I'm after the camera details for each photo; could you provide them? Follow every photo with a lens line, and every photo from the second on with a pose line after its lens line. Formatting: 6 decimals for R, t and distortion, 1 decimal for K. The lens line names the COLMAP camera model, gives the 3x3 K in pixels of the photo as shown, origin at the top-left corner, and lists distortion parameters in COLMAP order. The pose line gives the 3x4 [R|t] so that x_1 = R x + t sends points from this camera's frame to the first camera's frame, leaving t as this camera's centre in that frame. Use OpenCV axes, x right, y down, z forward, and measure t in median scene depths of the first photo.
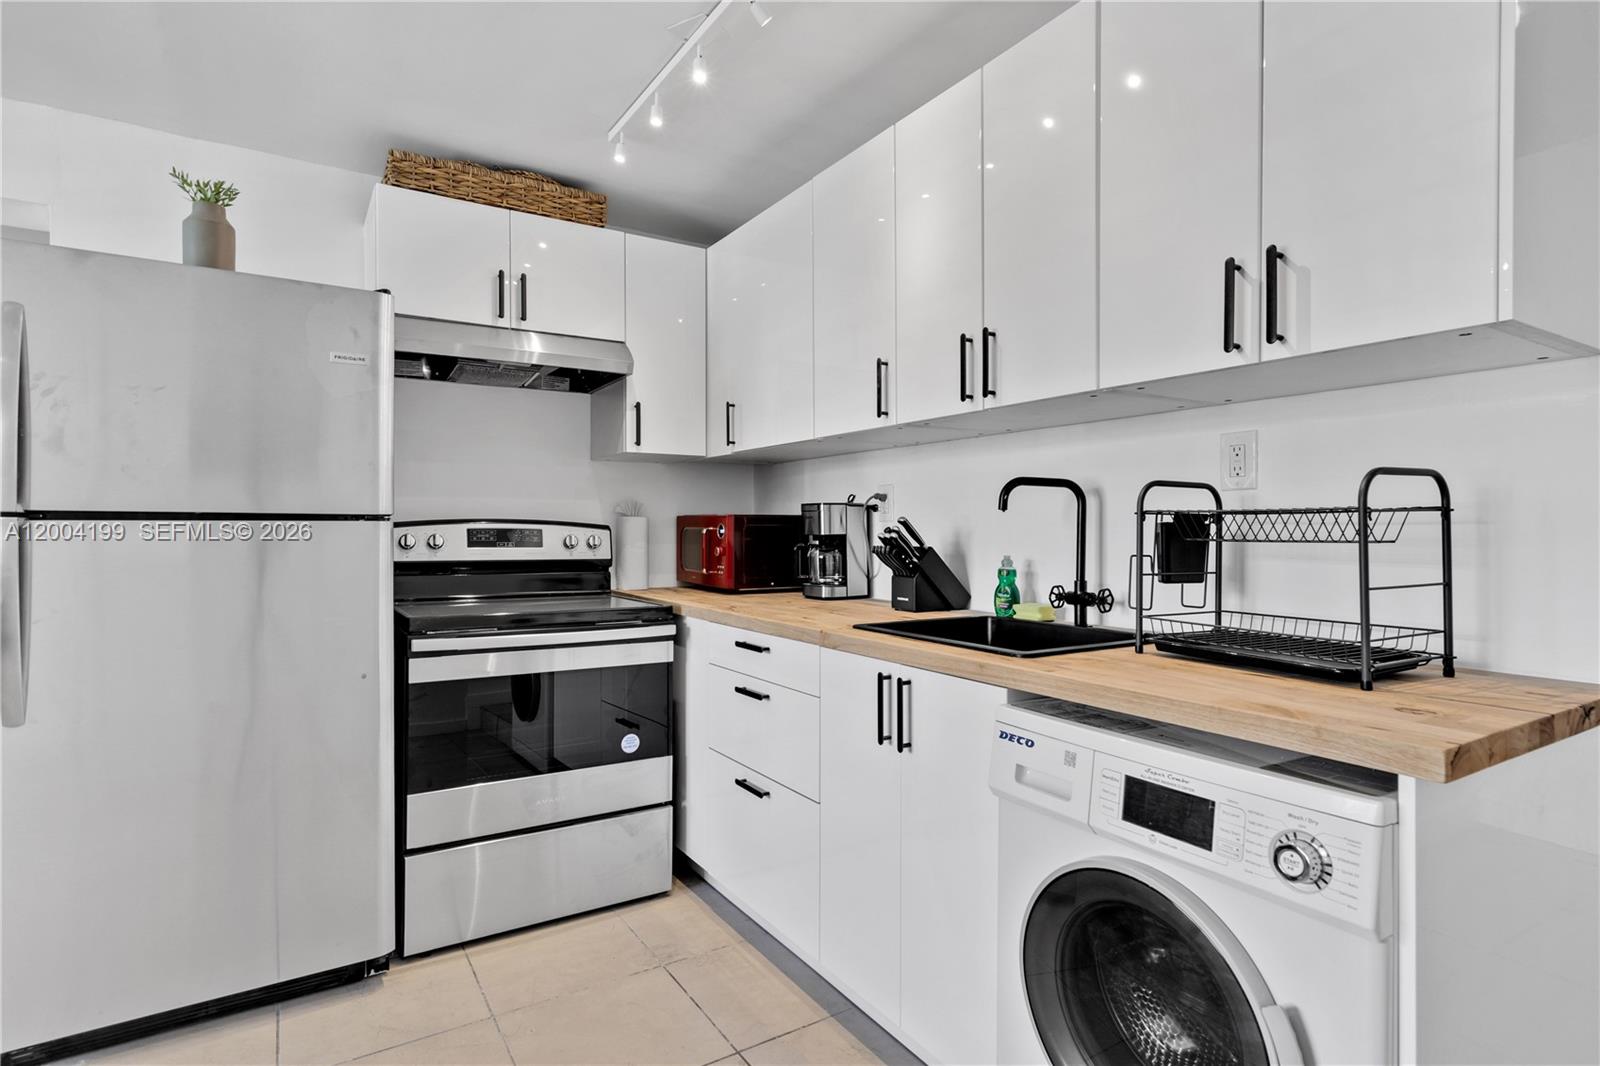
lens RADIAL K [[821.0, 0, 801.7], [0, 821.0, 528.9], [0, 0, 1]] dist [0.012689, -0.000655]
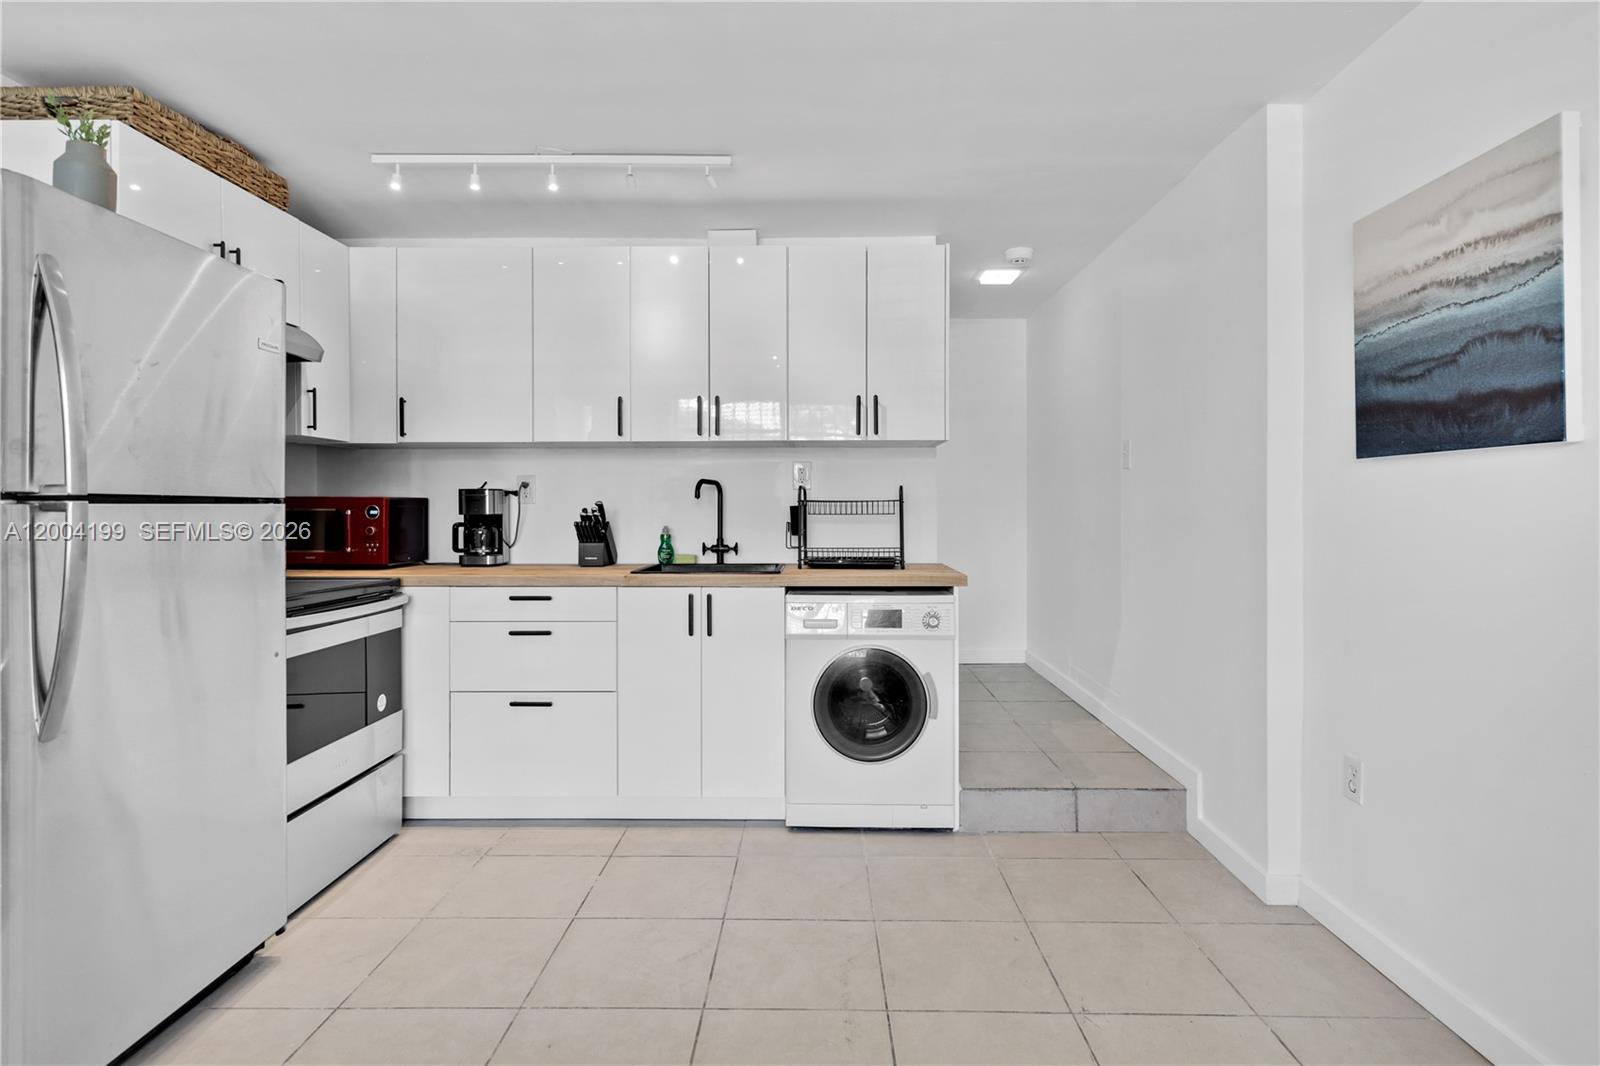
lens RADIAL K [[821.0, 0, 805.3], [0, 821.0, 500.1], [0, 0, 1]] dist [0.012689, -0.000655]
pose [[0.552717, 0.004513, 0.833357, -0.915862], [0.003554, 0.999963, -0.007772, -0.003926], [-0.833361, 0.007258, 0.552681, -0.107892]]
